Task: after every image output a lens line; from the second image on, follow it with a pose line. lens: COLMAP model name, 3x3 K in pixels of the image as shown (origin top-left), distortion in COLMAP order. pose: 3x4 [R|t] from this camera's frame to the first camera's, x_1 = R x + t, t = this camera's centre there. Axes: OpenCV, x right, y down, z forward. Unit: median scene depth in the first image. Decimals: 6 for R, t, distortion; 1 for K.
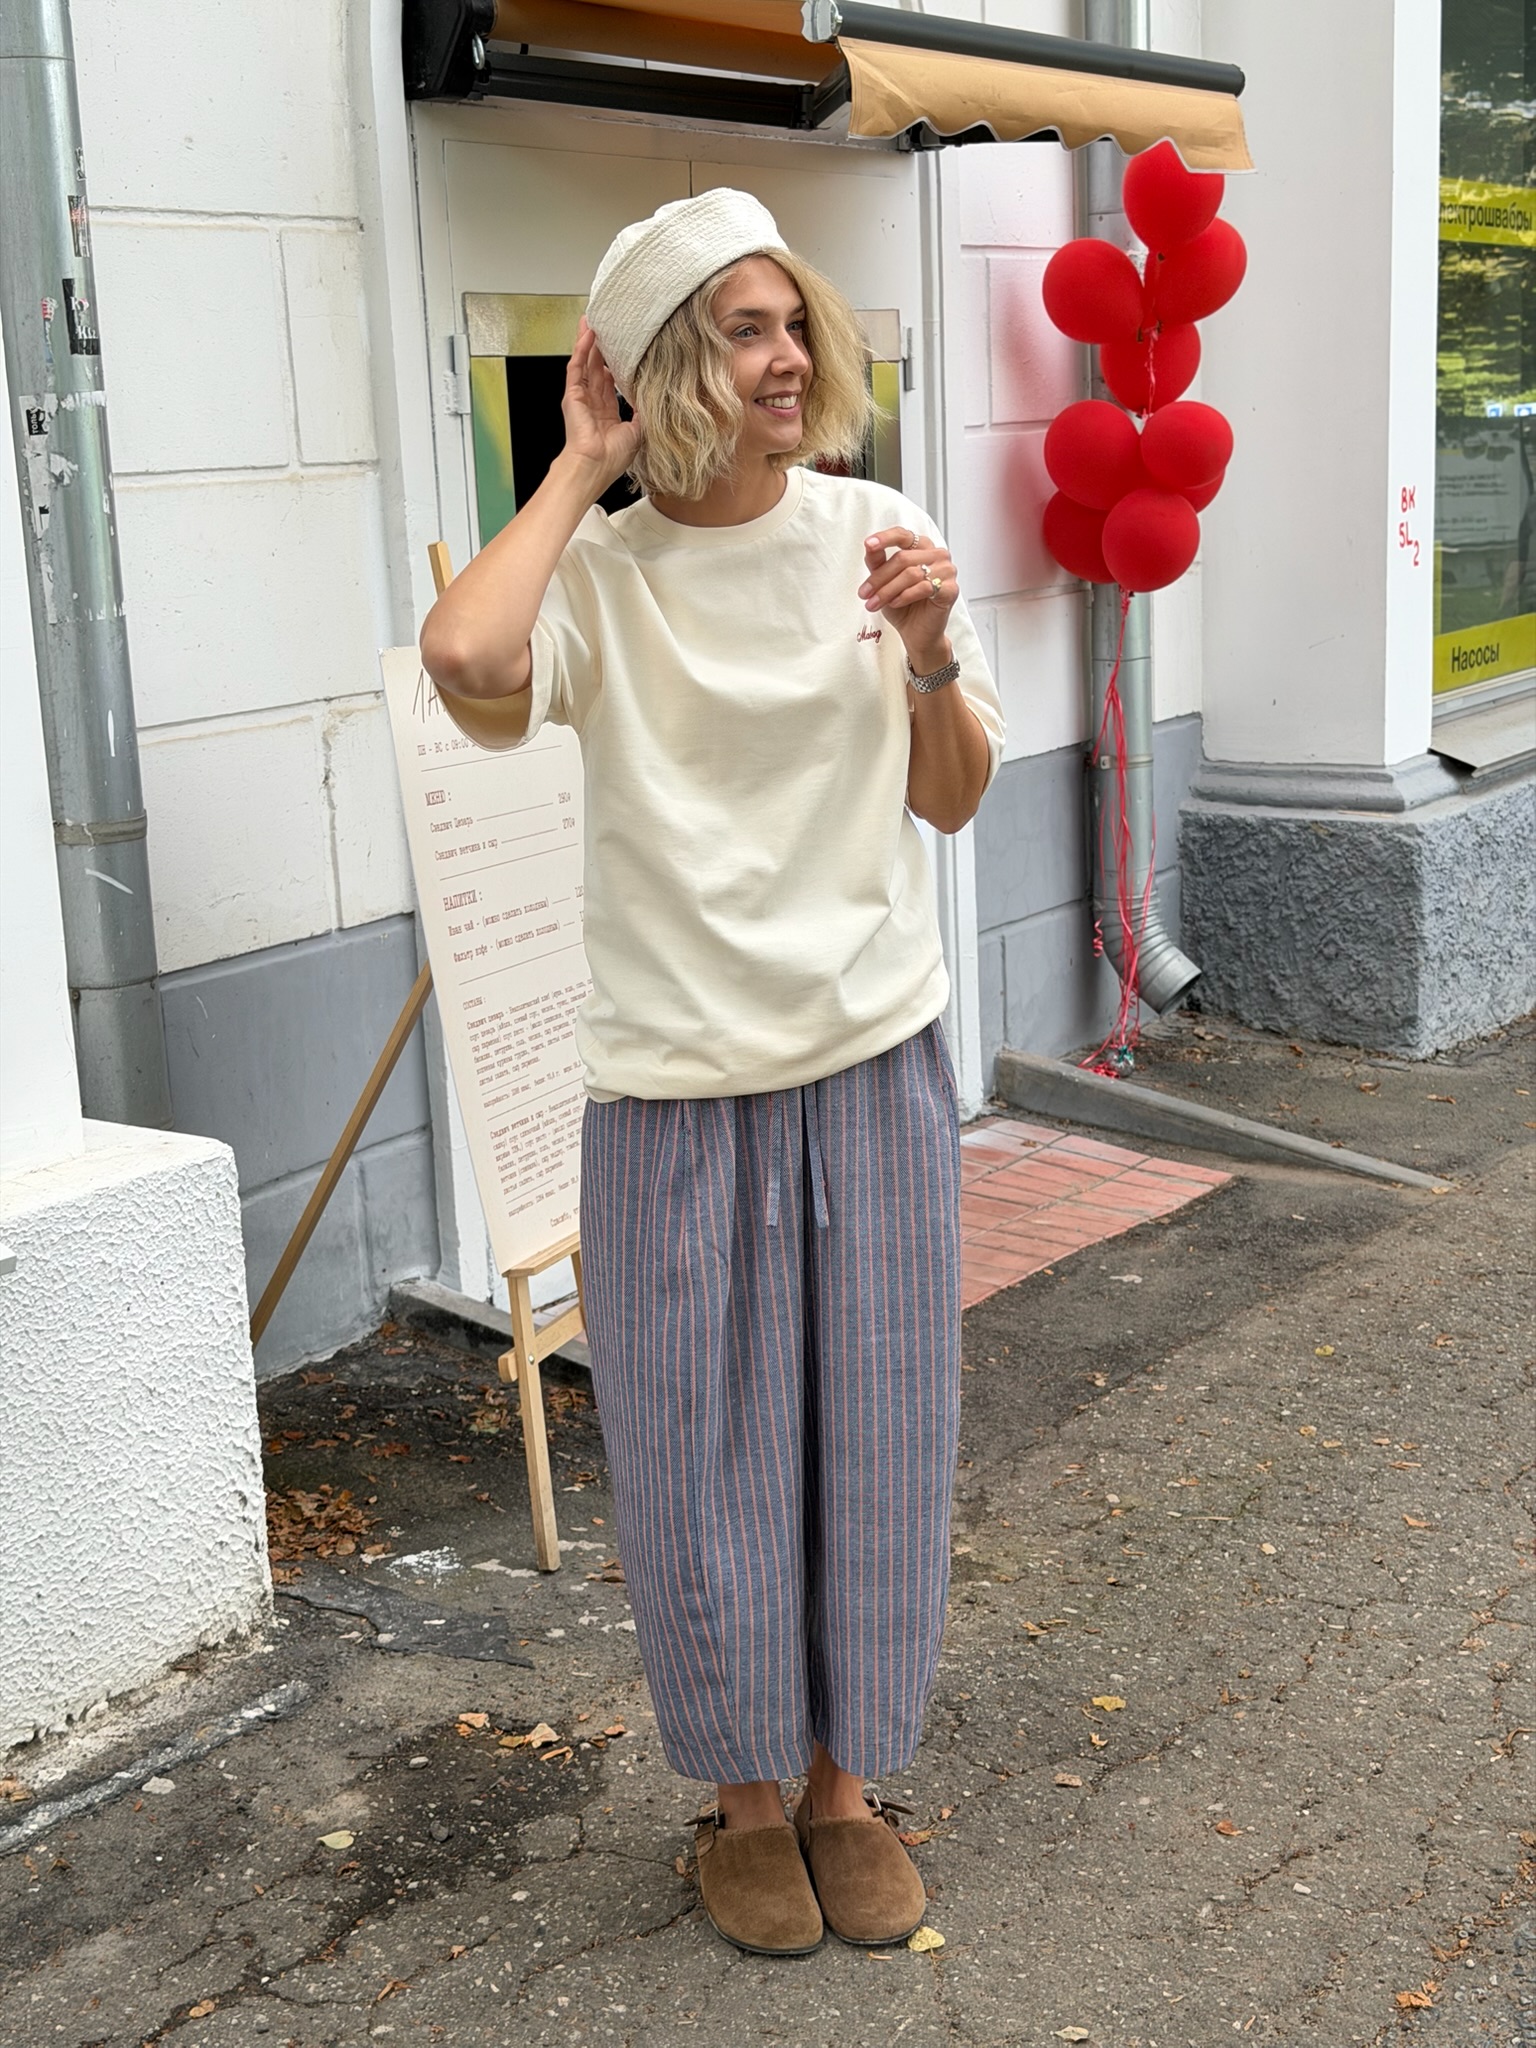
lens RADIAL K [[2889.1, 0, 759.0], [0, 2889.1, 1036.3], [0, 0, 1]] dist [0.193137, -0.396979]
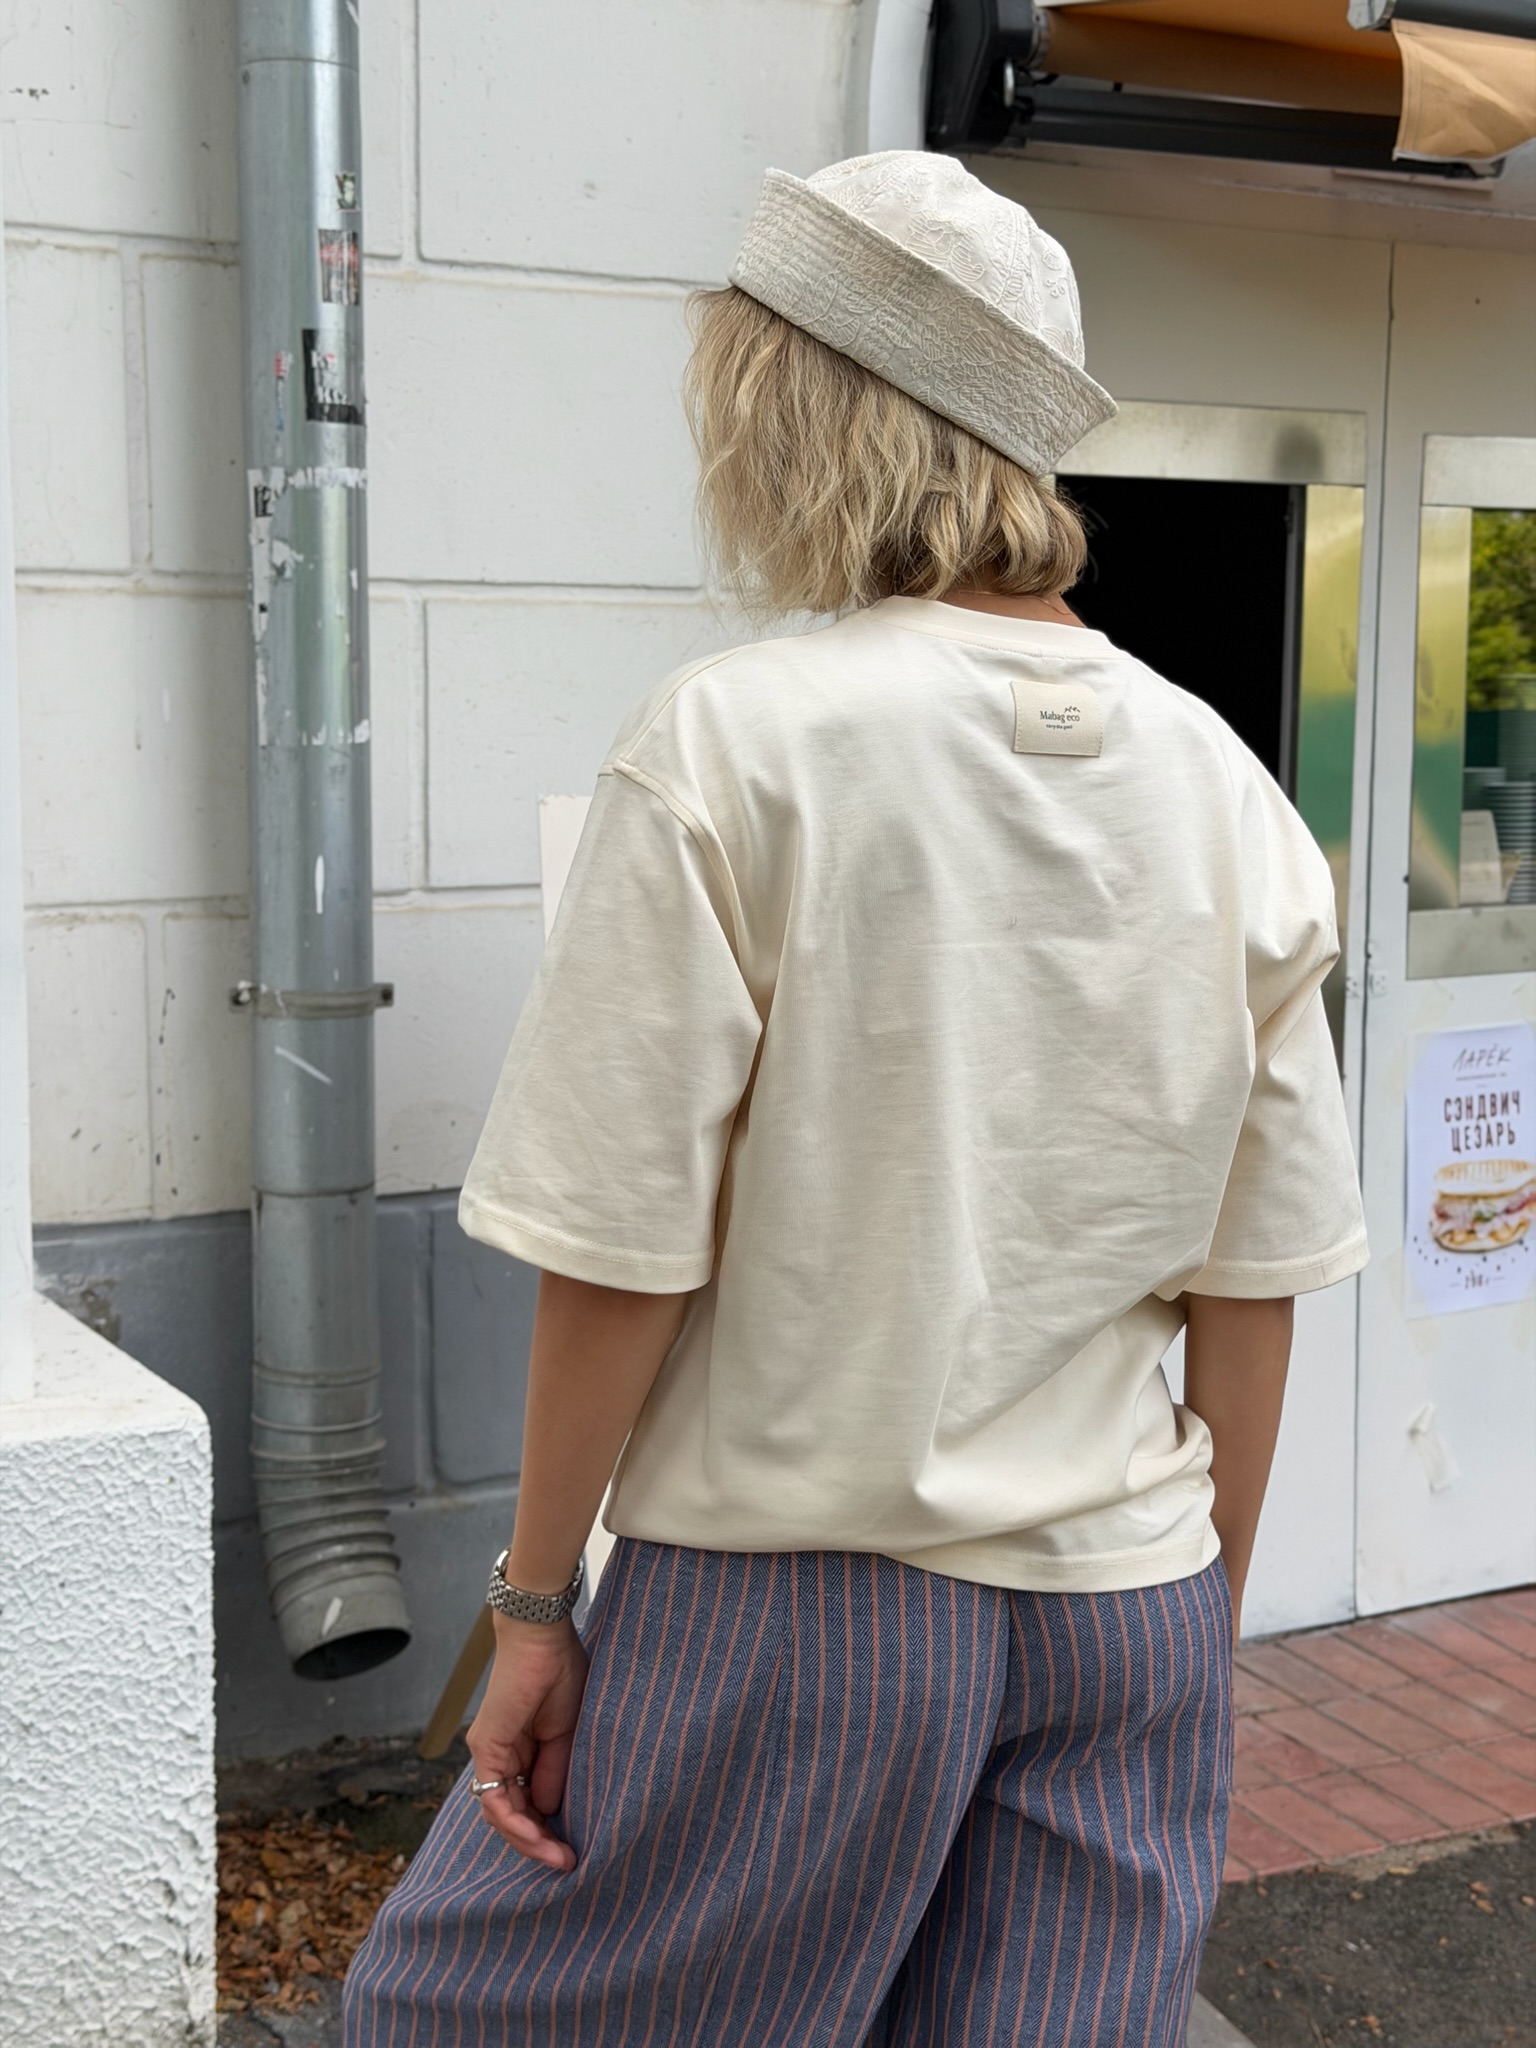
lens RADIAL K [[2869.5, 0, 769.3], [0, 2869.5, 1038.1], [0, 0, 1]] dist [0.199207, -0.486950]
pose [[0.894823, 0.101893, -0.434637, 0.249299], [-0.136874, 0.989333, -0.049861, -0.039677], [0.424920, 0.104107, 0.899225, 0.346346]]
